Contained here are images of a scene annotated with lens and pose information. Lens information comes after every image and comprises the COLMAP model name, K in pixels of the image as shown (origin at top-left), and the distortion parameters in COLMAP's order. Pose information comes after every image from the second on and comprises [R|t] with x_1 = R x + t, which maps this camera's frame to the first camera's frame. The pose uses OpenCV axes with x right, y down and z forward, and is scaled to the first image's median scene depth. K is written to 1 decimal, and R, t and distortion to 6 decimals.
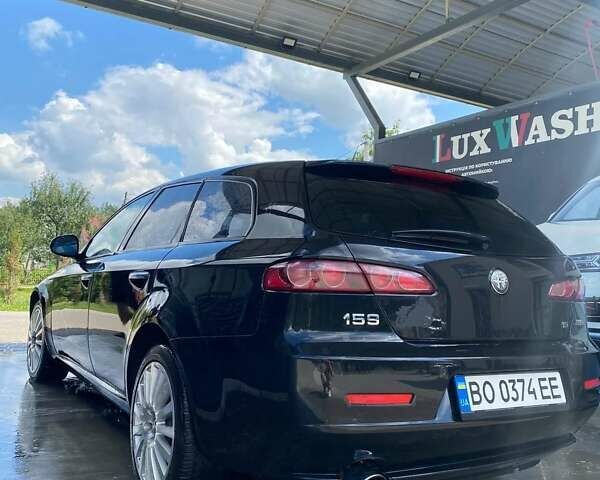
lens RADIAL K [[608.6, 0, 303.5], [0, 608.6, 239.4], [0, 0, 1]] dist [0.069818, -0.160838]
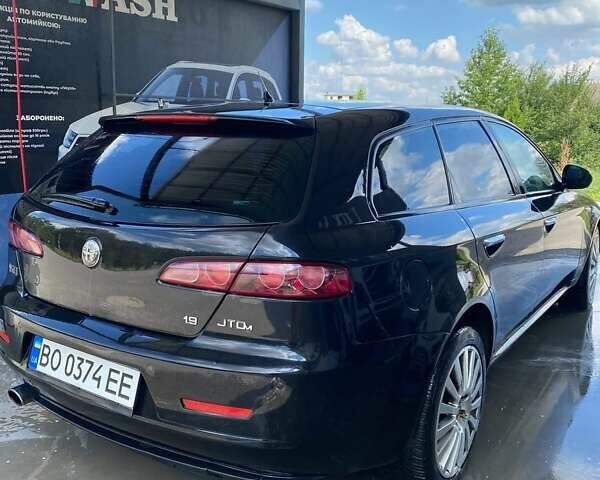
lens RADIAL K [[608.6, 0, 303.5], [0, 608.6, 239.4], [0, 0, 1]] dist [0.069818, -0.160838]
pose [[0.399869, 0.119744, -0.908717, 1.314002], [0.062177, 0.985602, 0.157235, -0.077016], [0.914461, -0.119375, 0.386666, 0.972839]]
